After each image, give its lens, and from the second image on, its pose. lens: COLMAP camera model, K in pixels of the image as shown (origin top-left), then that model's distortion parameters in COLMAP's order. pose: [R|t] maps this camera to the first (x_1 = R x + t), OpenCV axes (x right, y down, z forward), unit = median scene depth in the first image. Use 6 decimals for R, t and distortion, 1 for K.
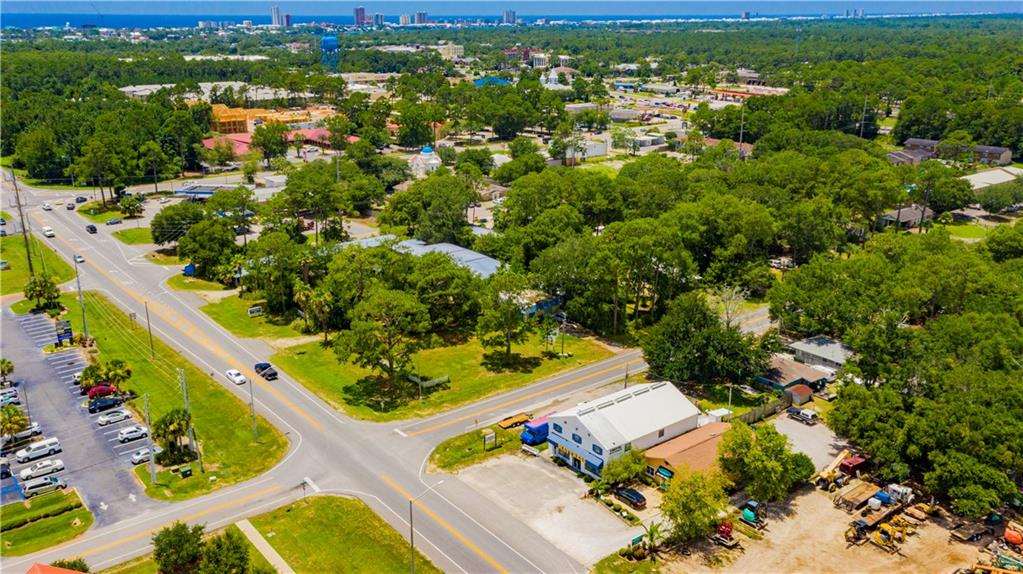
lens RADIAL K [[844.6, 0, 511.5], [0, 844.6, 287.0], [0, 0, 1]] dist [-0.004414, 0.089032]
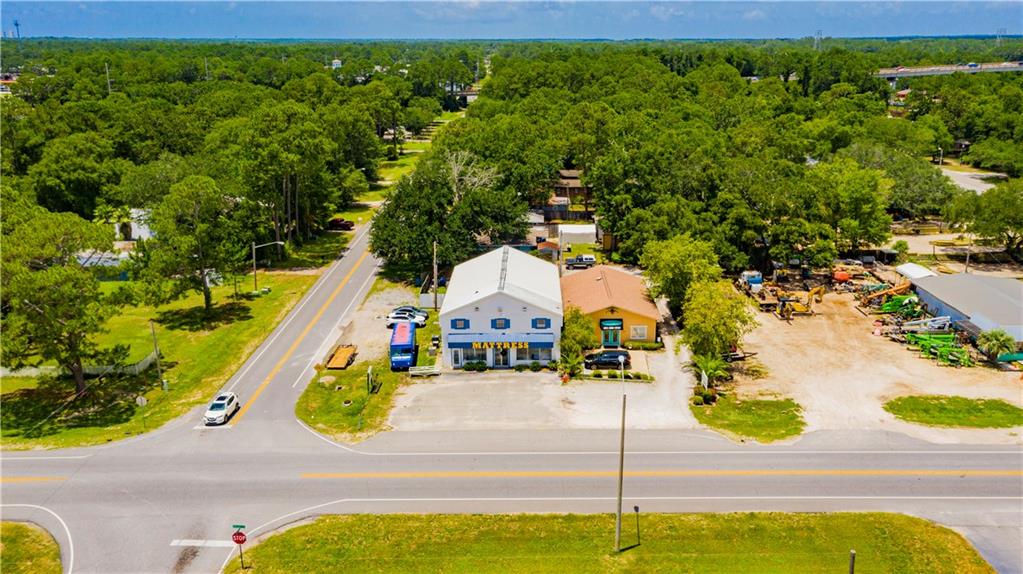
lens RADIAL K [[809.2, 0, 511.5], [0, 809.2, 287.0], [0, 0, 1]] dist [0.001998, 0.077929]
pose [[0.626612, -0.225326, 0.746047, -0.356362], [0.235341, 0.967309, 0.094487, 0.069003], [-0.742948, 0.116369, 0.659156, 0.429732]]
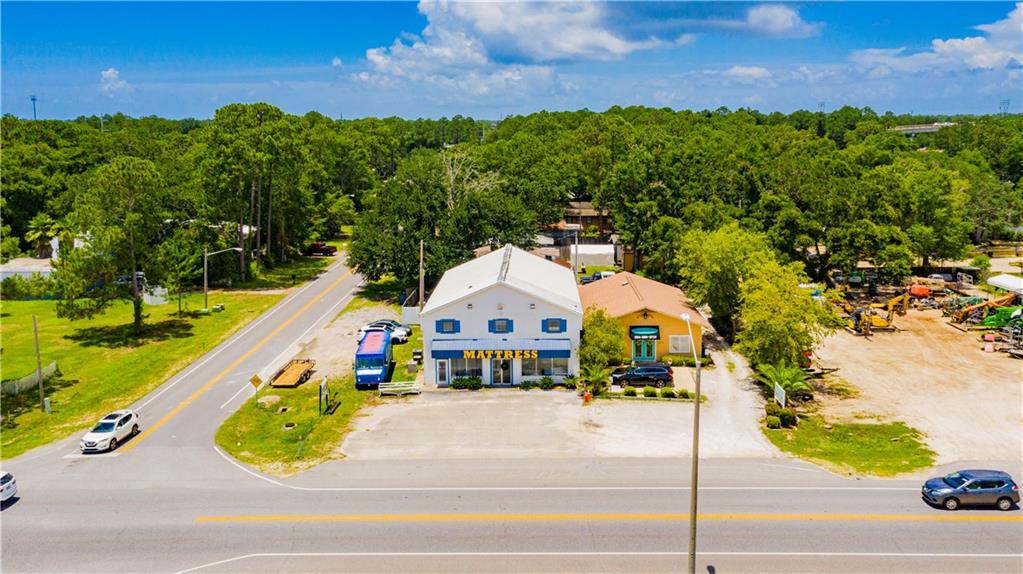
lens RADIAL K [[814.4, 0, 512.0], [0, 814.4, 231.9], [0, 0, 1]] dist [-0.002114, 0.075068]
pose [[0.631967, -0.100506, 0.768451, -0.267716], [0.233258, 0.970245, -0.064931, 0.127597], [-0.739059, 0.220282, 0.636606, 0.521403]]
